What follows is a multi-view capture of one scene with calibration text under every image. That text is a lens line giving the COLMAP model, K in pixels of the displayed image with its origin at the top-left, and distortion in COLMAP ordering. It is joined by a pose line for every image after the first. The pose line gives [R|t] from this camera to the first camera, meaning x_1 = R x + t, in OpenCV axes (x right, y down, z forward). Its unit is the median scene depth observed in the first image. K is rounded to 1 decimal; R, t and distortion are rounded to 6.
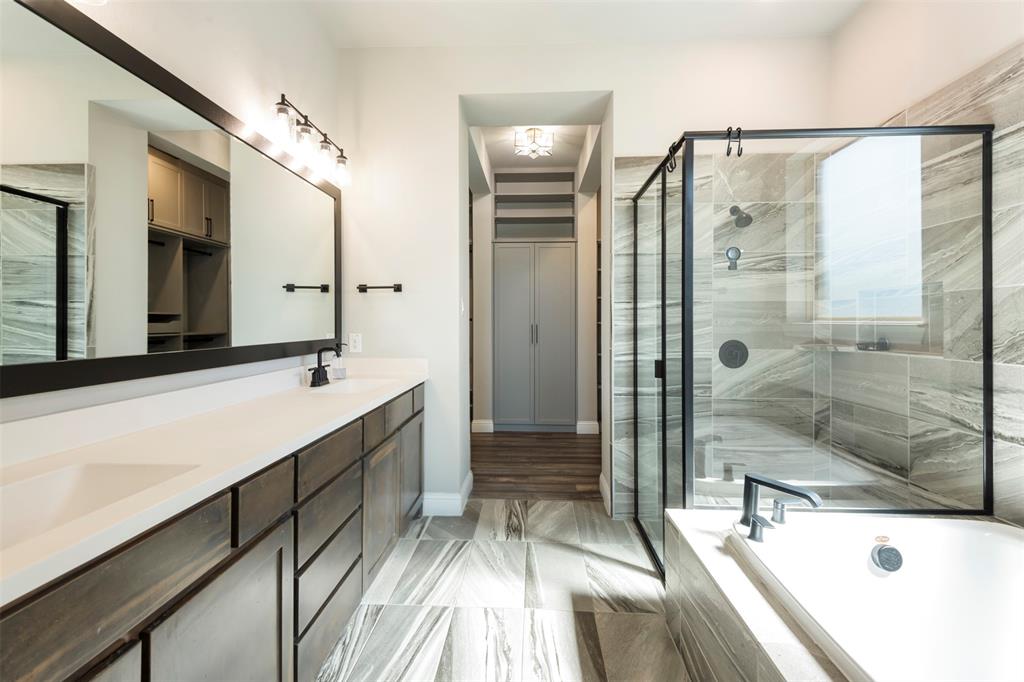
lens RADIAL K [[462.2, 0, 513.3], [0, 462.2, 325.0], [0, 0, 1]] dist [0.025691, -0.012160]
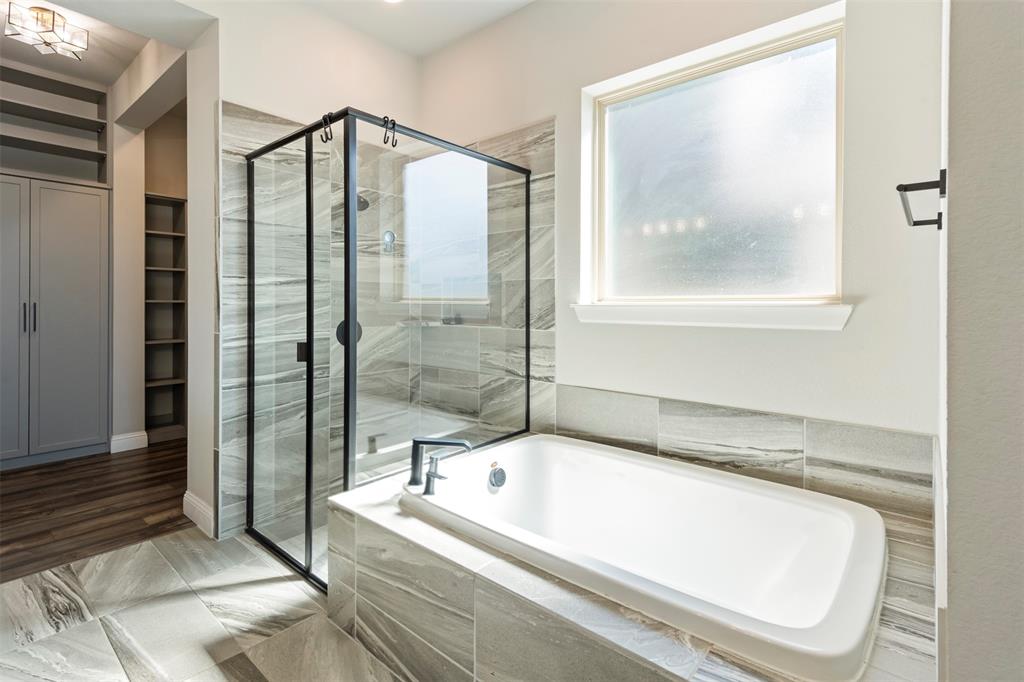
lens RADIAL K [[477.9, 0, 510.6], [0, 477.9, 306.9], [0, 0, 1]] dist [0.024496, -0.011995]
pose [[0.613751, -0.003354, 0.789493, -0.165088], [-0.000085, 0.999991, 0.004314, 0.001474], [-0.789500, -0.002715, 0.613745, 0.080075]]
